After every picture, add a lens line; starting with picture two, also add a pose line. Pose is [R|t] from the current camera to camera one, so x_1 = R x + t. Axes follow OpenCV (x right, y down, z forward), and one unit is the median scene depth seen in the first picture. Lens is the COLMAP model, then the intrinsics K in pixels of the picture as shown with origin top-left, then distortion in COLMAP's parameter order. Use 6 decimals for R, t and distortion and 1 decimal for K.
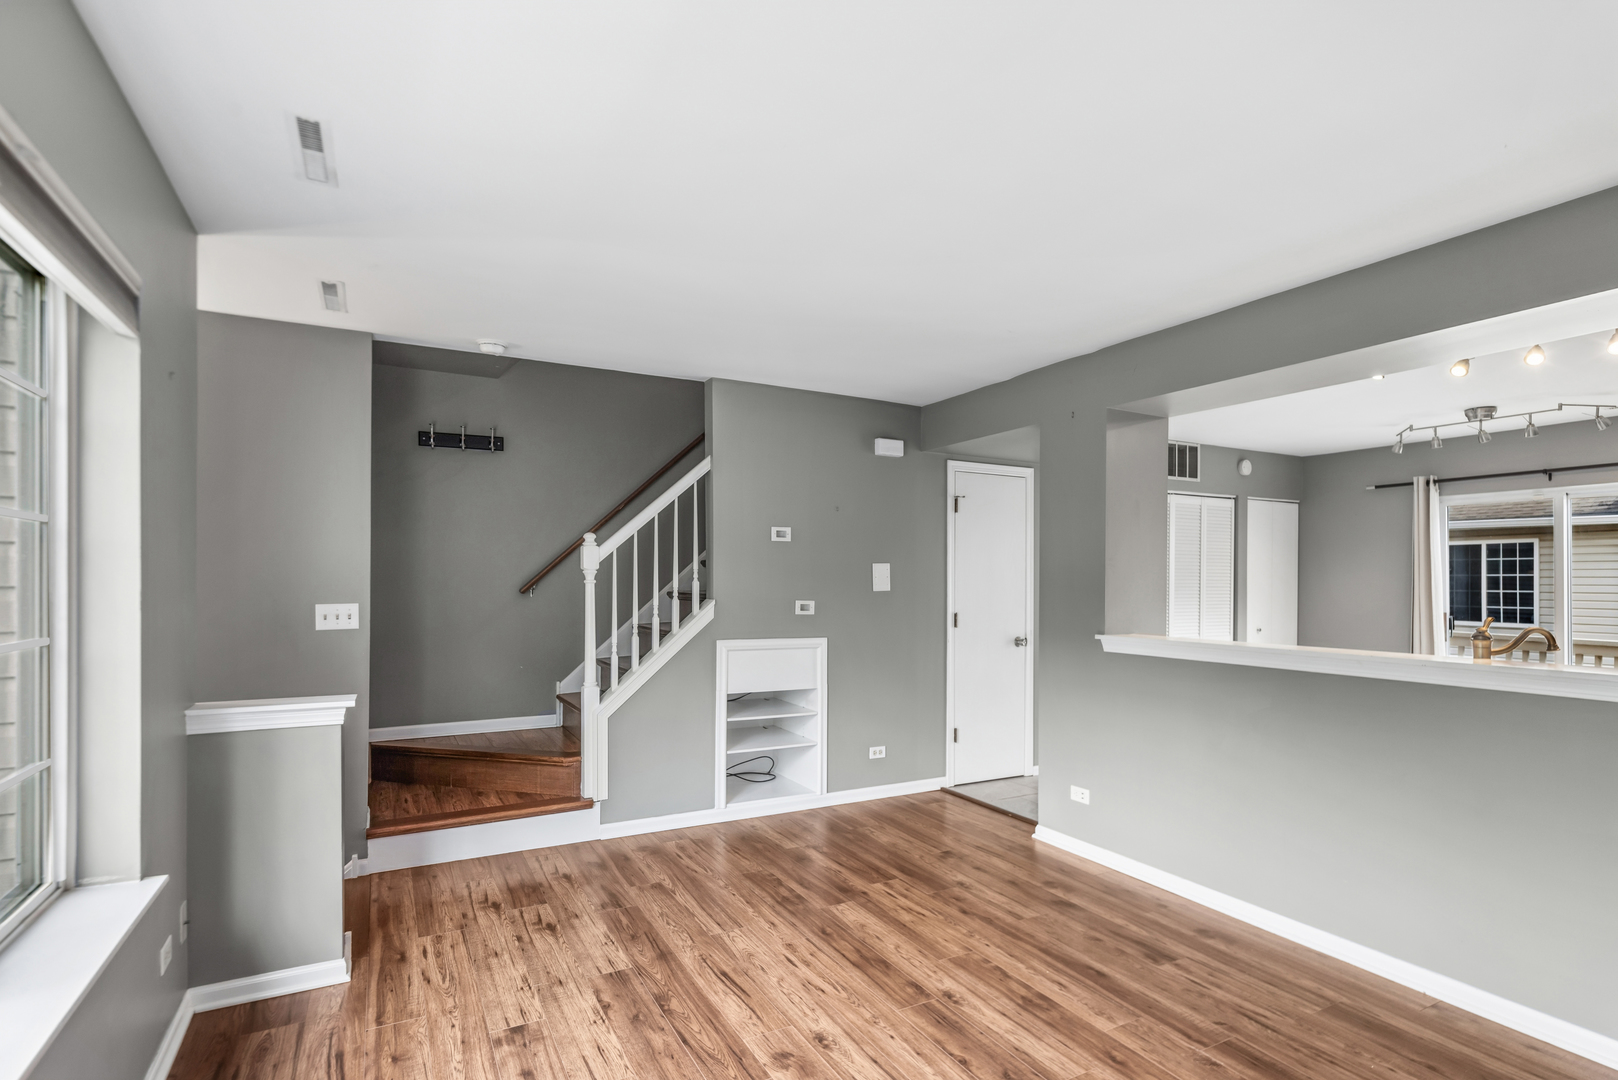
lens RADIAL K [[802.8, 0, 811.4], [0, 802.8, 578.4], [0, 0, 1]] dist [0.000558, 0.000144]
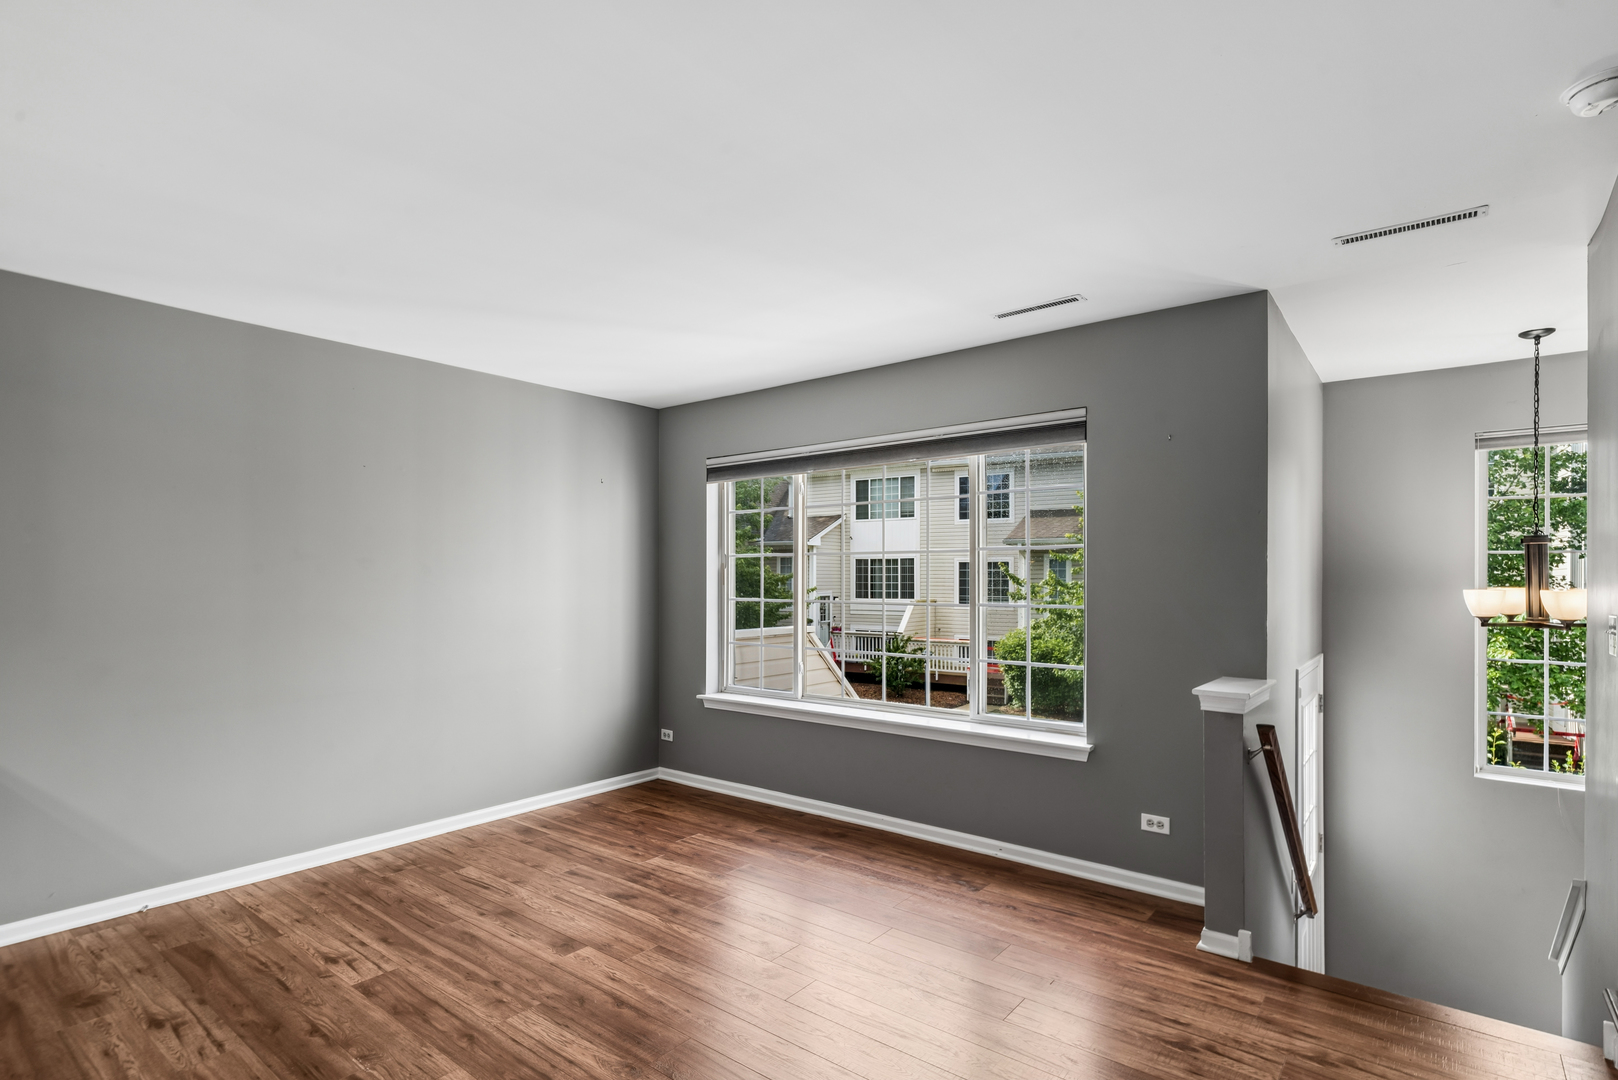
lens RADIAL K [[802.8, 0, 811.4], [0, 802.8, 578.4], [0, 0, 1]] dist [0.000558, 0.000144]
pose [[-0.921013, -0.003906, -0.389513, 0.364540], [-0.002703, 0.999990, -0.003638, 0.013527], [0.389523, -0.002298, -0.921014, 2.044115]]
